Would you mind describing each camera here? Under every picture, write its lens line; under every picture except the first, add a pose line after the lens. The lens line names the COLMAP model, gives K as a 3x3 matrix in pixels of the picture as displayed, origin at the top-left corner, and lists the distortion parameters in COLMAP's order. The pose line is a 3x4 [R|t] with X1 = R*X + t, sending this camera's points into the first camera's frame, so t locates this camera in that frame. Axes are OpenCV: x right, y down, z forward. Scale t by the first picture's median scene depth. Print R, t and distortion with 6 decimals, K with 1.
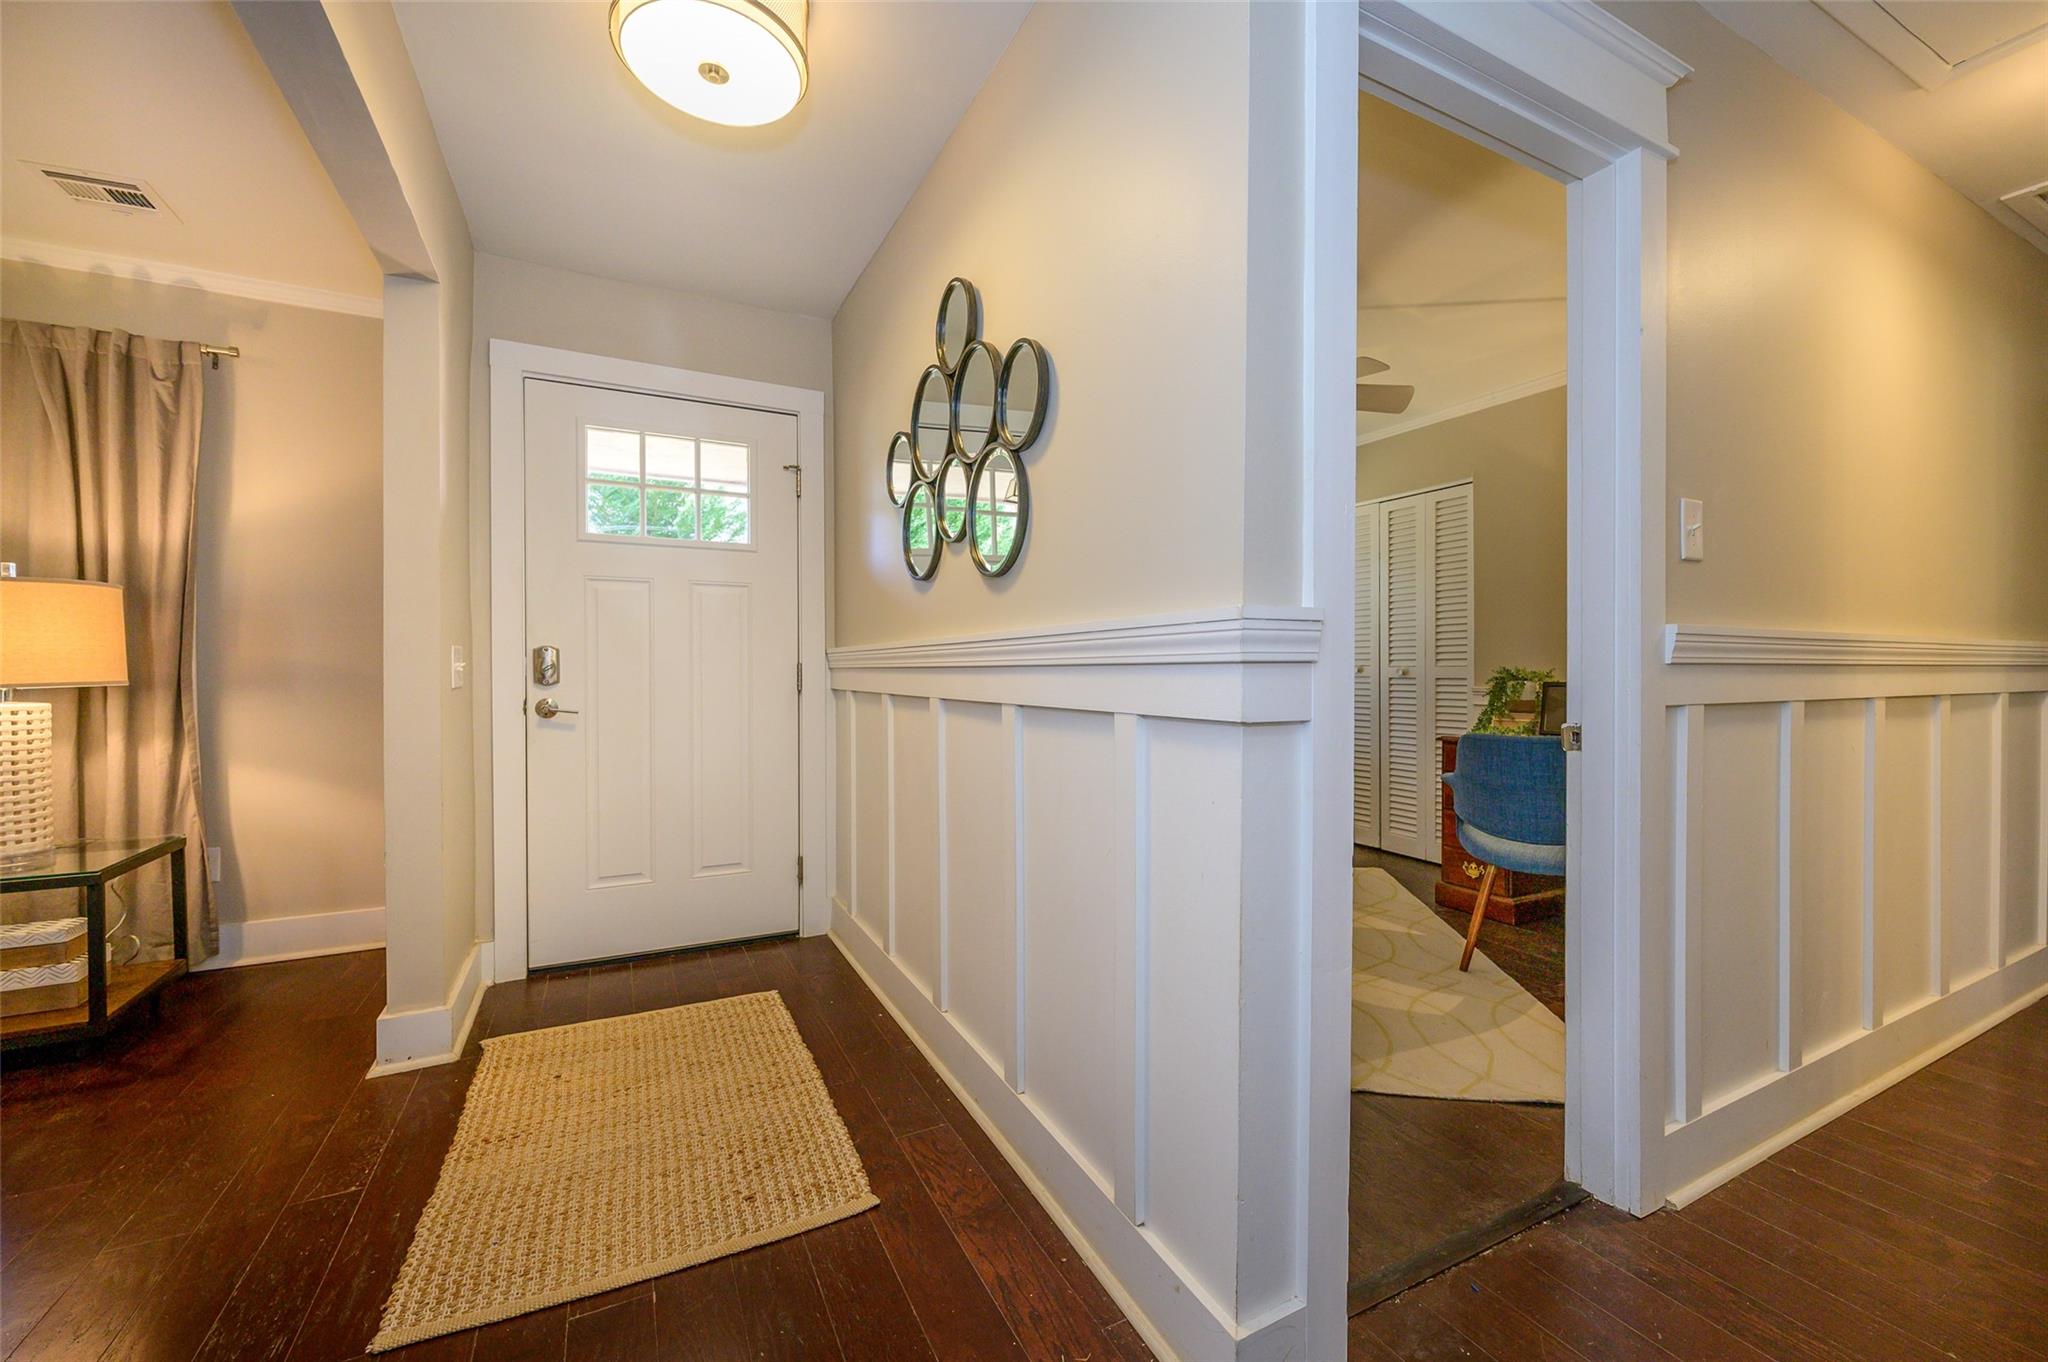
lens RADIAL K [[810.2, 0, 1036.4], [0, 810.2, 673.5], [0, 0, 1]] dist [0.000827, -0.000284]
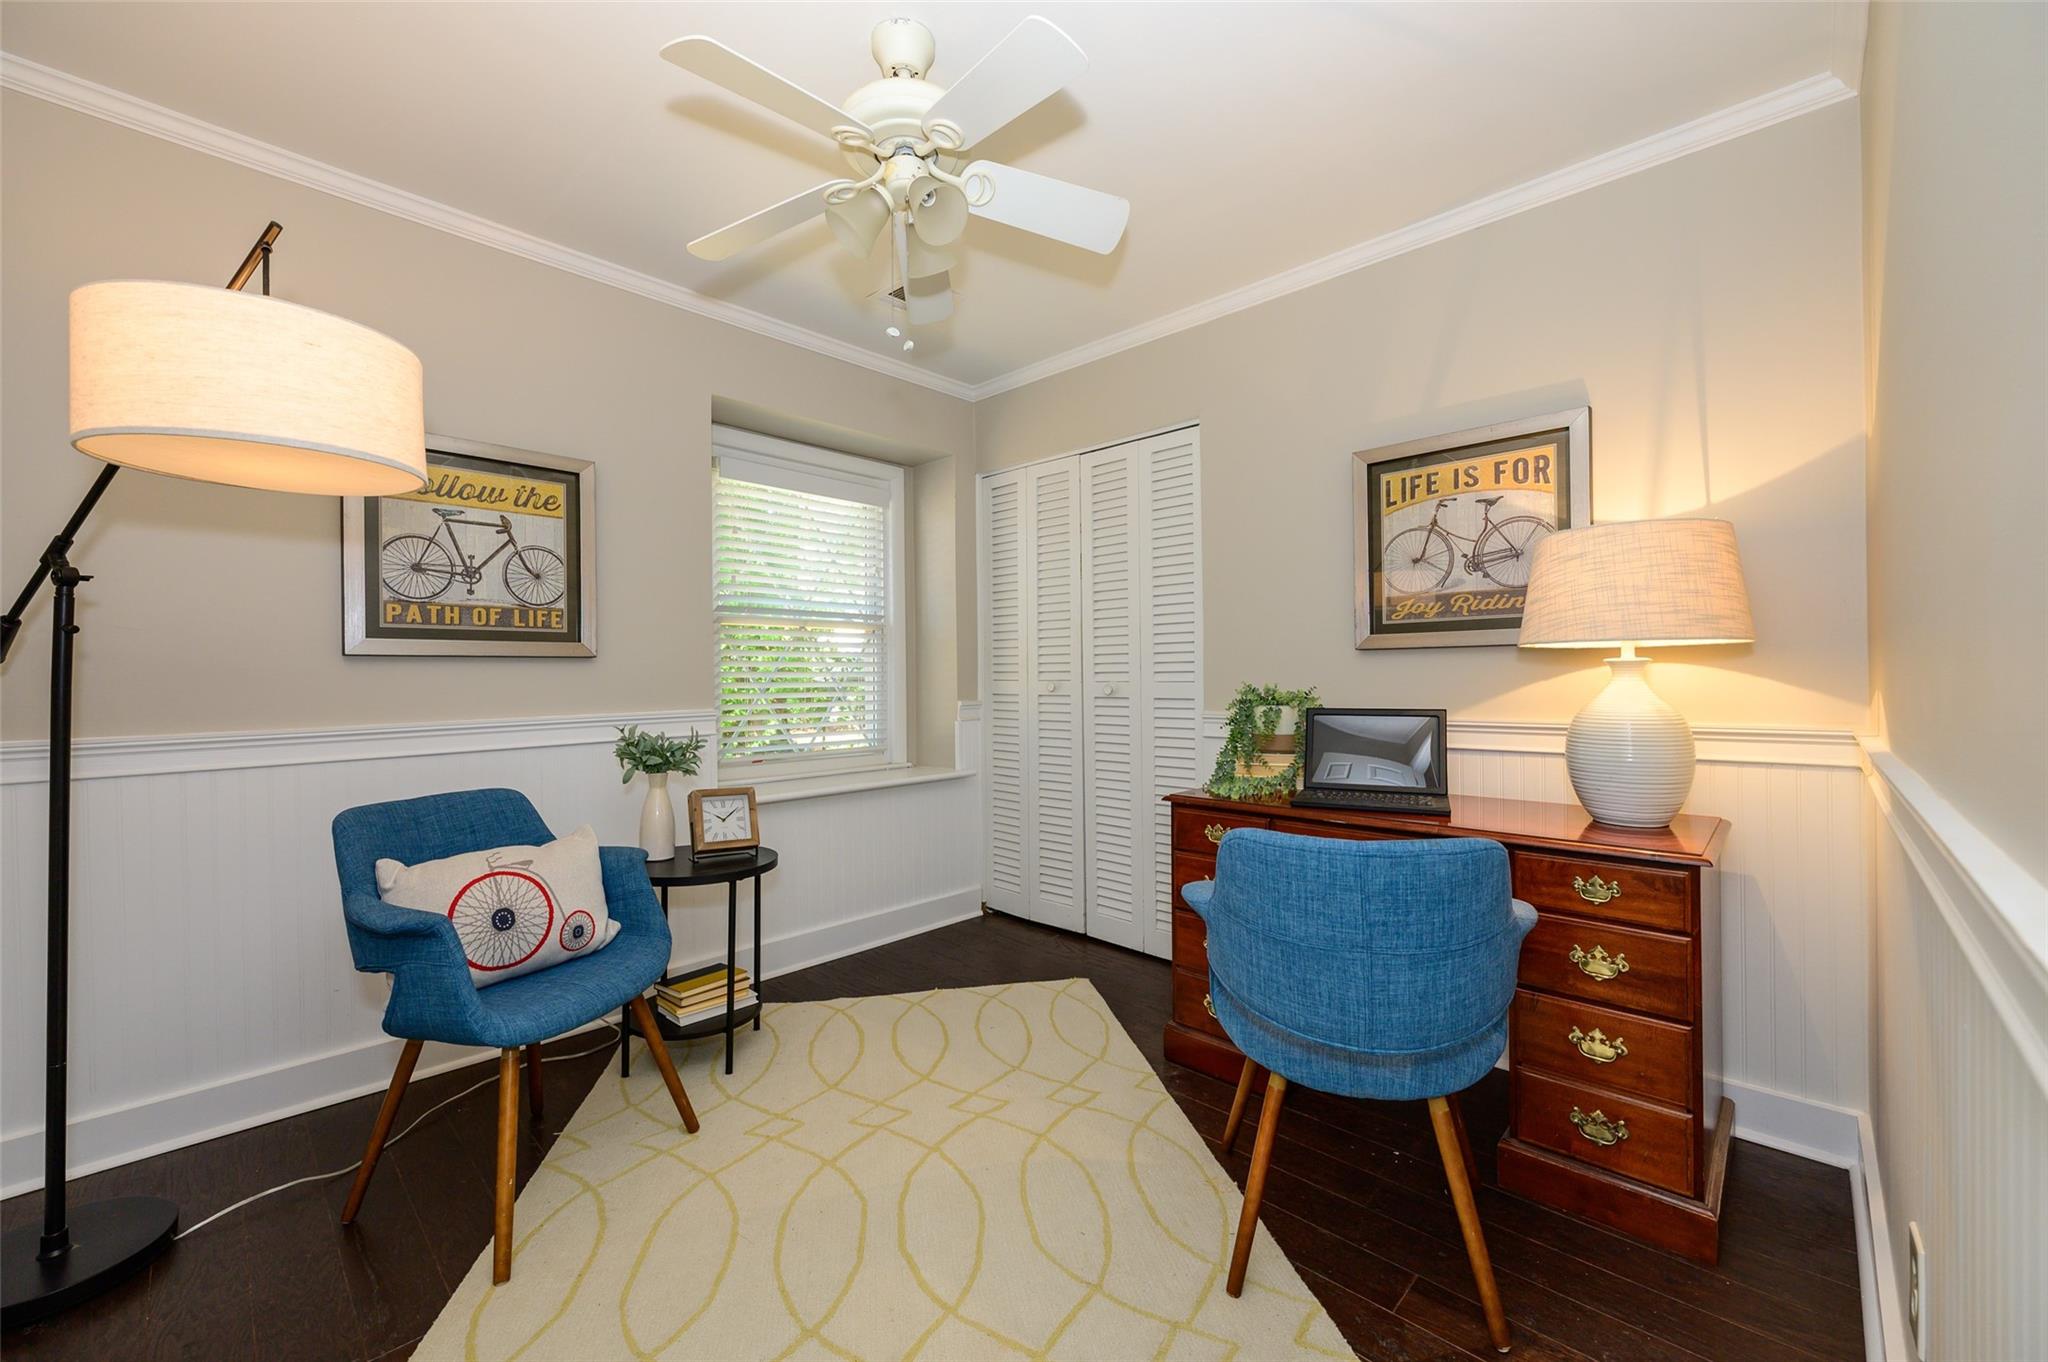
lens RADIAL K [[810.2, 0, 1020.3], [0, 810.2, 674.8], [0, 0, 1]] dist [0.000827, -0.000284]
pose [[0.949859, -0.006000, 0.312622, 0.185378], [0.009666, 0.999901, -0.010181, -0.011550], [-0.312530, 0.012692, 0.949823, 0.421906]]
